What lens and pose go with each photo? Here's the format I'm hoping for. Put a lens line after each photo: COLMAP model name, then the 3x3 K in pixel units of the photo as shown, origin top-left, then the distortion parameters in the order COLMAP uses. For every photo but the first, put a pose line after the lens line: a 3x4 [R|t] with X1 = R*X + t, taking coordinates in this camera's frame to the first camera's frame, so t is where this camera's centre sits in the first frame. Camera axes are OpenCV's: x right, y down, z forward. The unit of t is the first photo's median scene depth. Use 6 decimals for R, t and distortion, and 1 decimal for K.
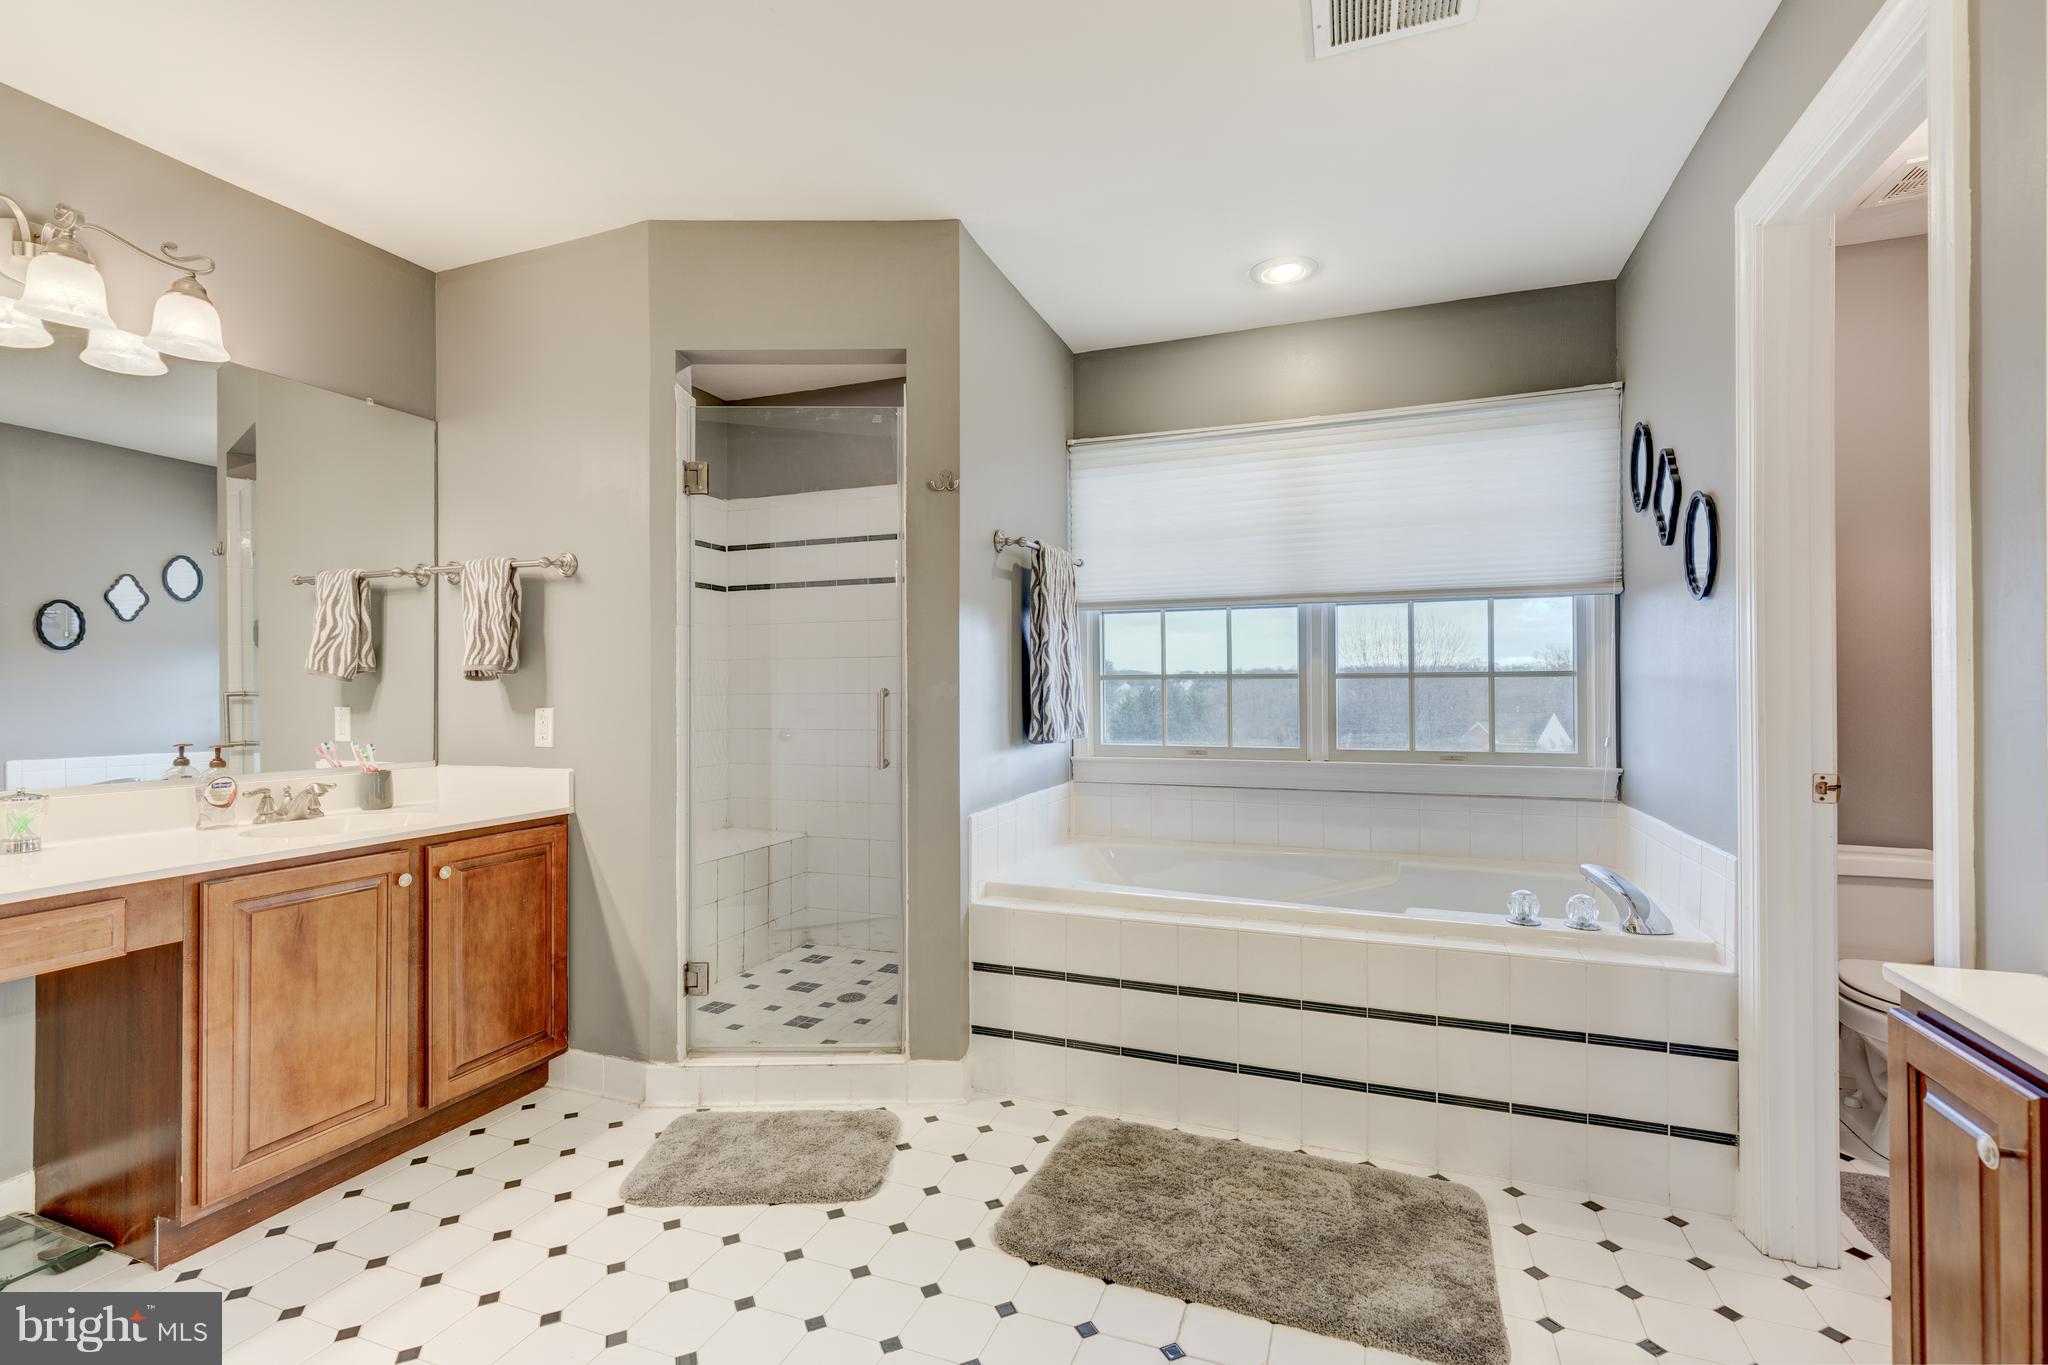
lens RADIAL K [[937.4, 0, 1020.3], [0, 937.4, 684.3], [0, 0, 1]] dist [0.013735, -0.001754]
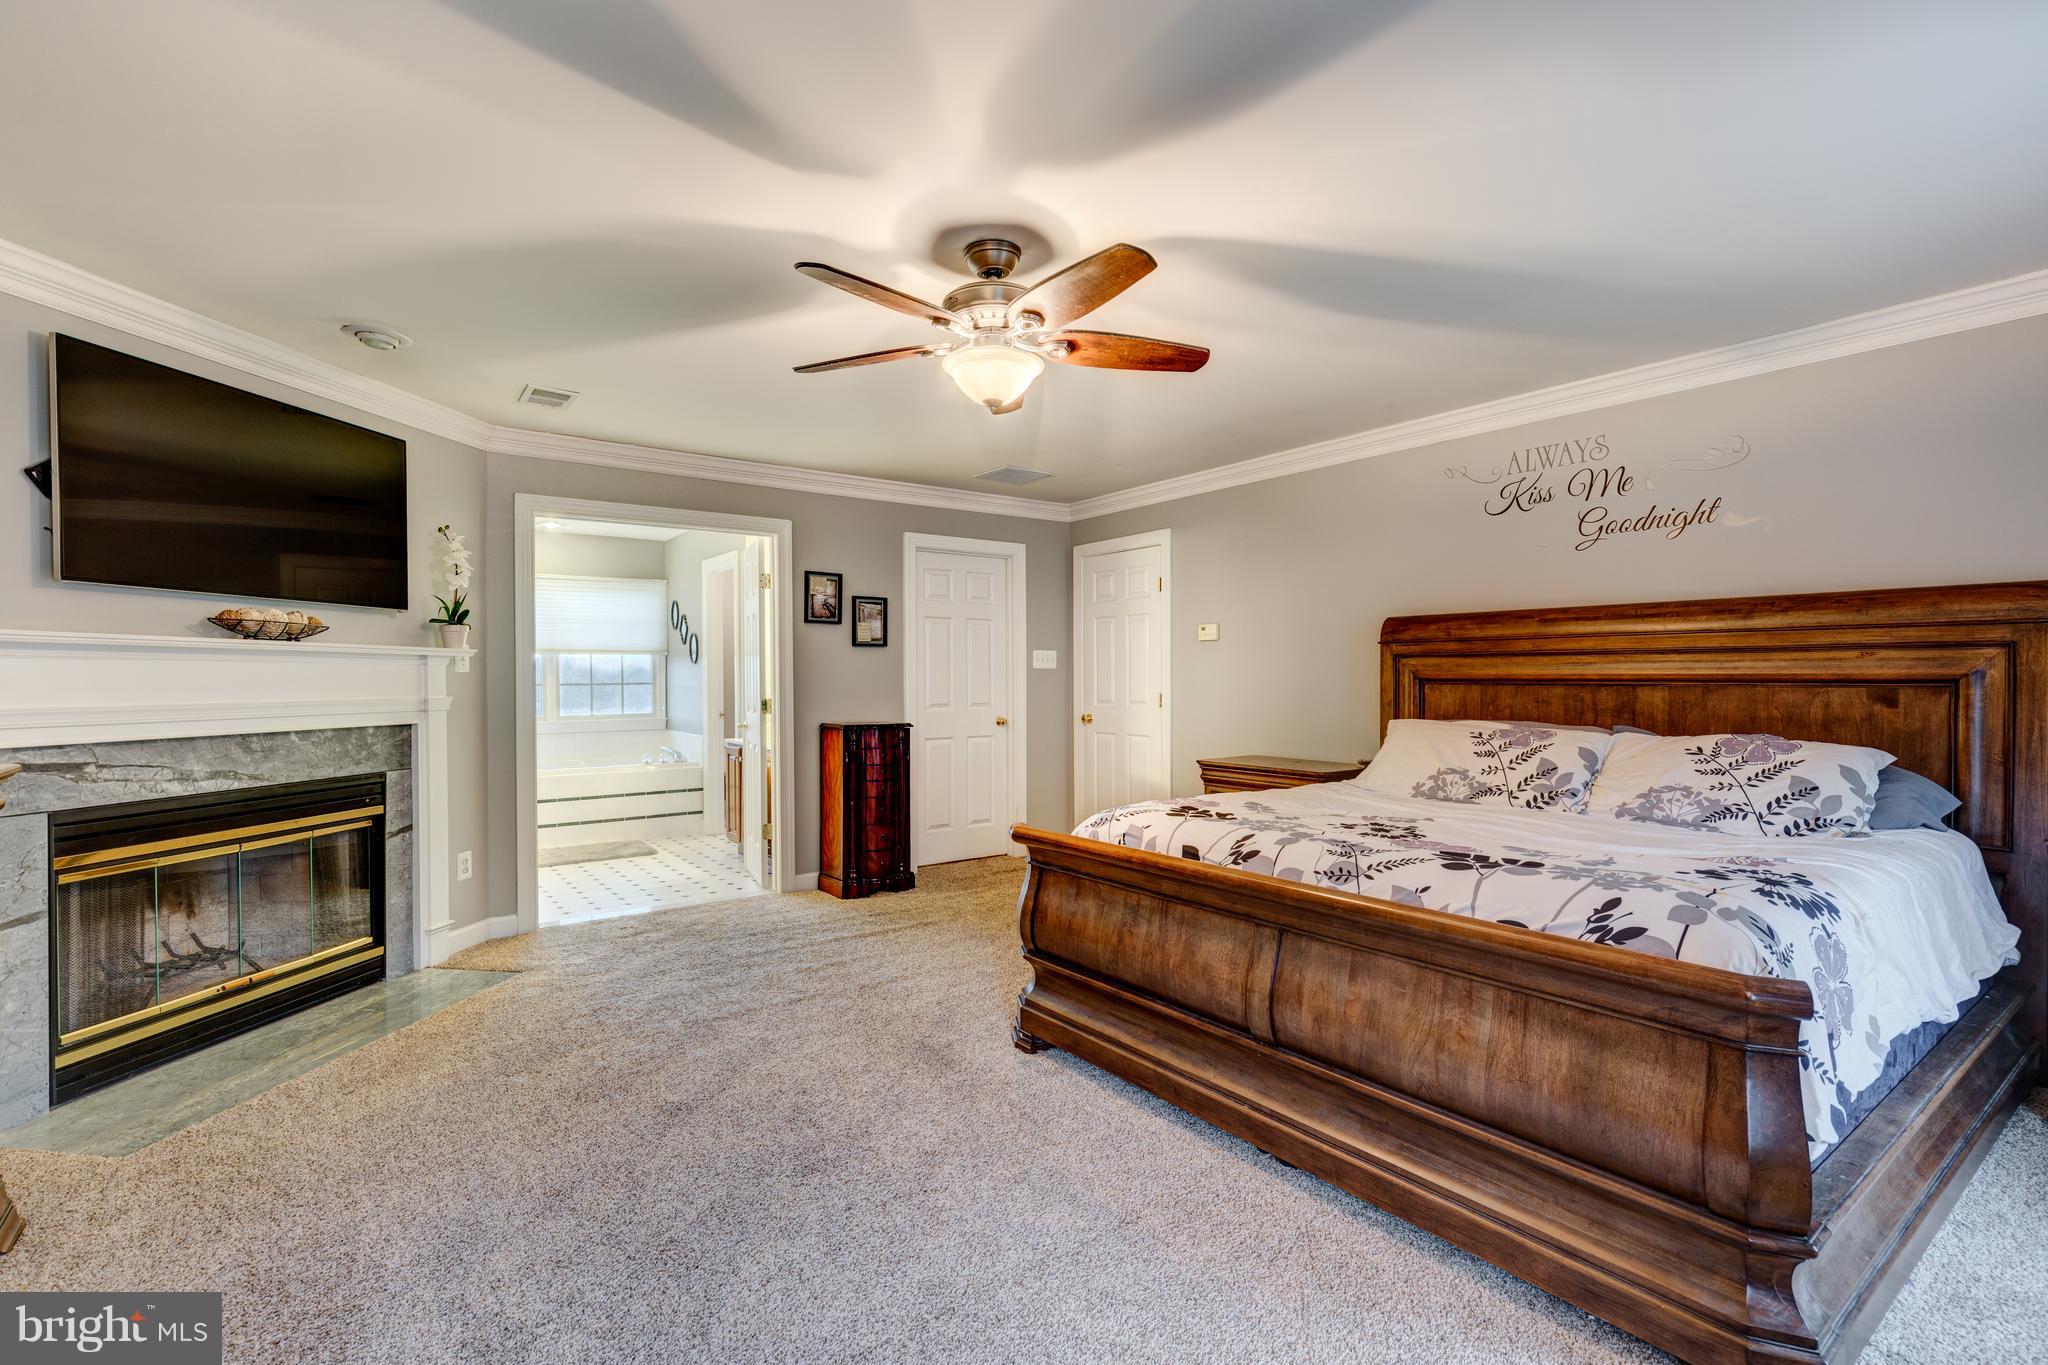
lens RADIAL K [[937.4, 0, 1018.3], [0, 937.4, 680.1], [0, 0, 1]] dist [0.013735, -0.001754]
pose [[0.542057, -0.006143, 0.840319, -1.215796], [-0.001524, 0.999964, 0.008293, -0.051032], [-0.840340, -0.005777, 0.542028, -1.481905]]
